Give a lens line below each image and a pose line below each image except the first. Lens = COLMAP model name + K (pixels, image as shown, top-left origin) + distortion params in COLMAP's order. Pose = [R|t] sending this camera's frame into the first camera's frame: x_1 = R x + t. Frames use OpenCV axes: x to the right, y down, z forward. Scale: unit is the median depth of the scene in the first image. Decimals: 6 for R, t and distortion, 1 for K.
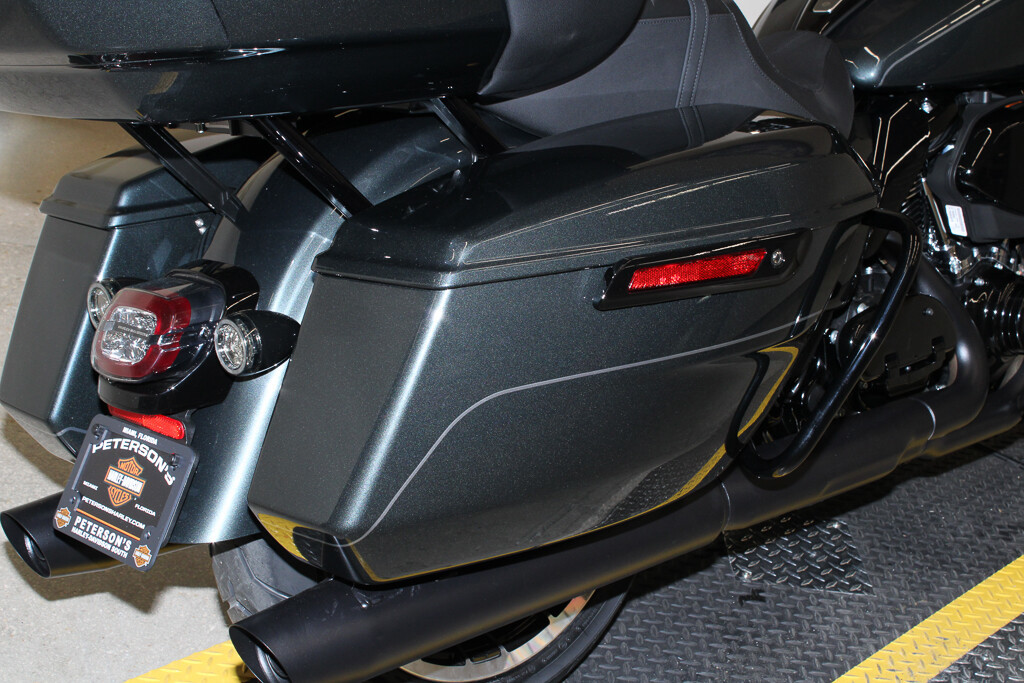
lens RADIAL K [[1712.6, 0, 507.0], [0, 1712.6, 356.6], [0, 0, 1]] dist [0.005510, 0.025828]
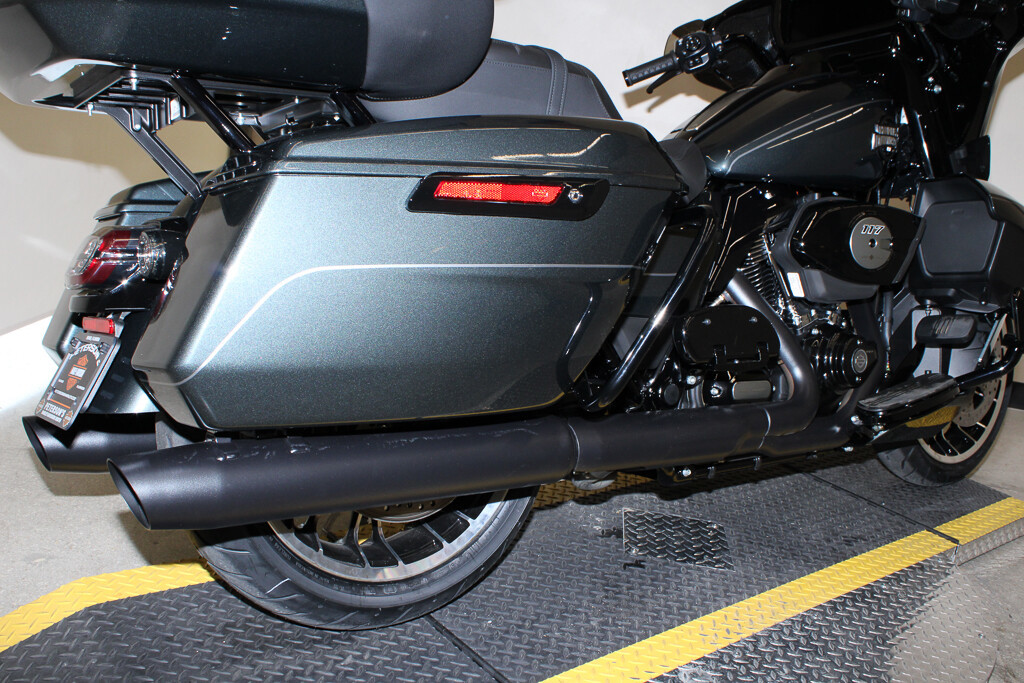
lens RADIAL K [[1052.3, 0, 512.0], [0, 1052.3, 341.5], [0, 0, 1]] dist [-0.086070, 0.019311]
pose [[0.992835, 0.026125, -0.116604, 0.145973], [-0.048463, 0.979985, -0.193081, 0.139227], [0.109226, 0.197348, 0.974230, 0.200179]]
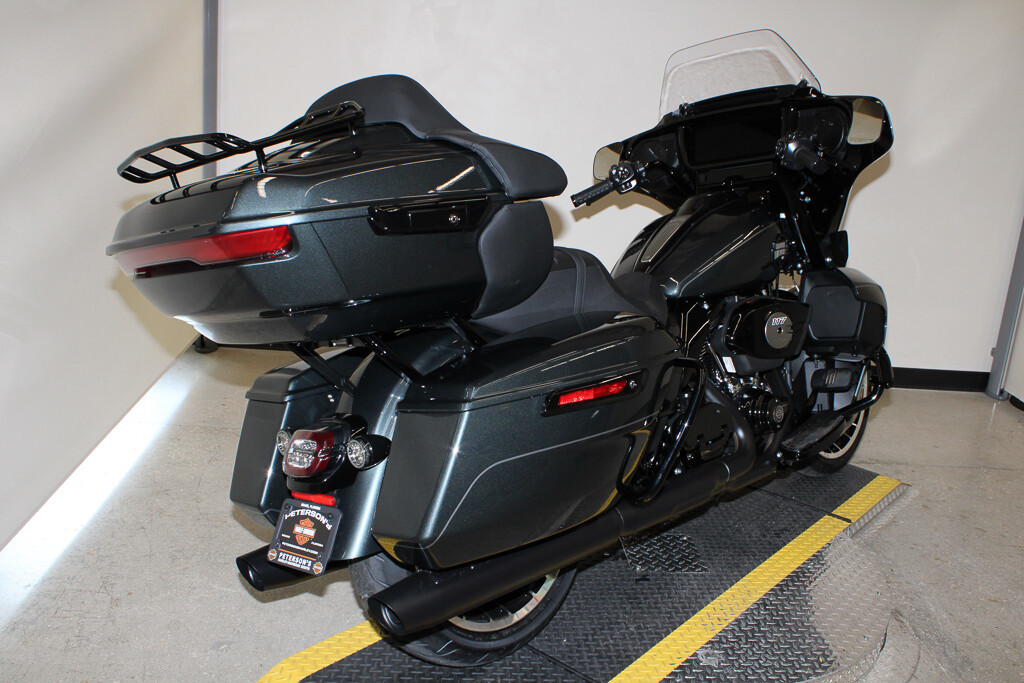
lens RADIAL K [[1052.3, 0, 512.0], [0, 1052.3, 341.5], [0, 0, 1]] dist [-0.086070, 0.019311]
pose [[0.995651, -0.086616, 0.034311, -0.011499], [0.090603, 0.985982, -0.140108, 0.036514], [-0.021695, 0.142607, 0.989542, -0.138262]]
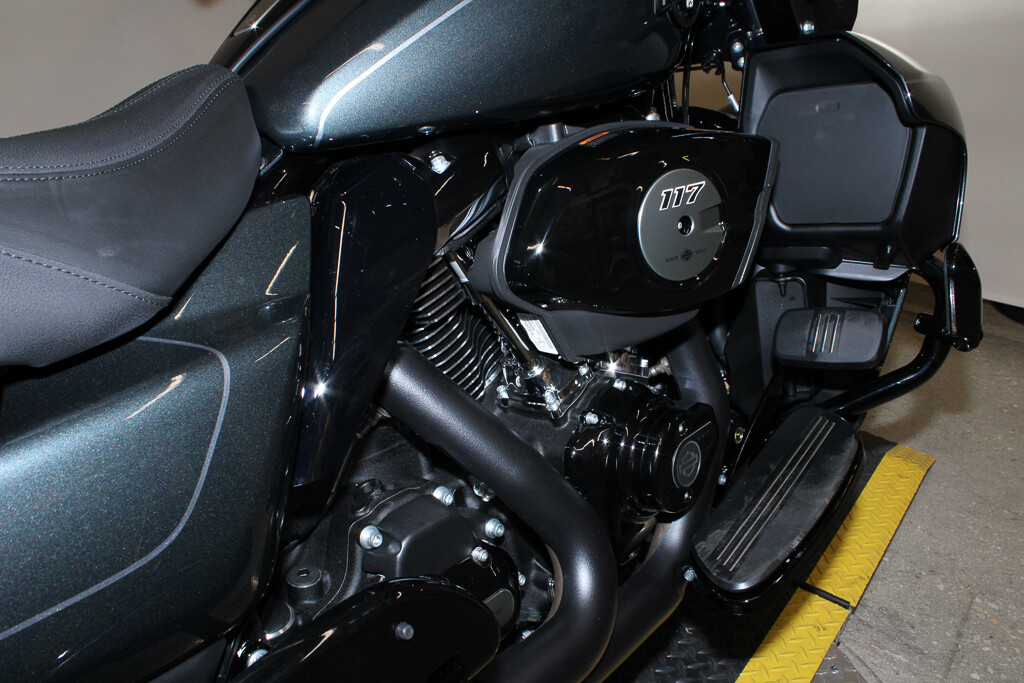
lens RADIAL K [[843.0, 0, 513.1], [0, 843.0, 354.7], [0, 0, 1]] dist [-0.168649, 0.141028]
pose [[0.988197, -0.152043, 0.018721, 0.259218], [0.150574, 0.986527, 0.063972, -0.097837], [-0.028195, -0.060398, 0.997776, 0.726978]]
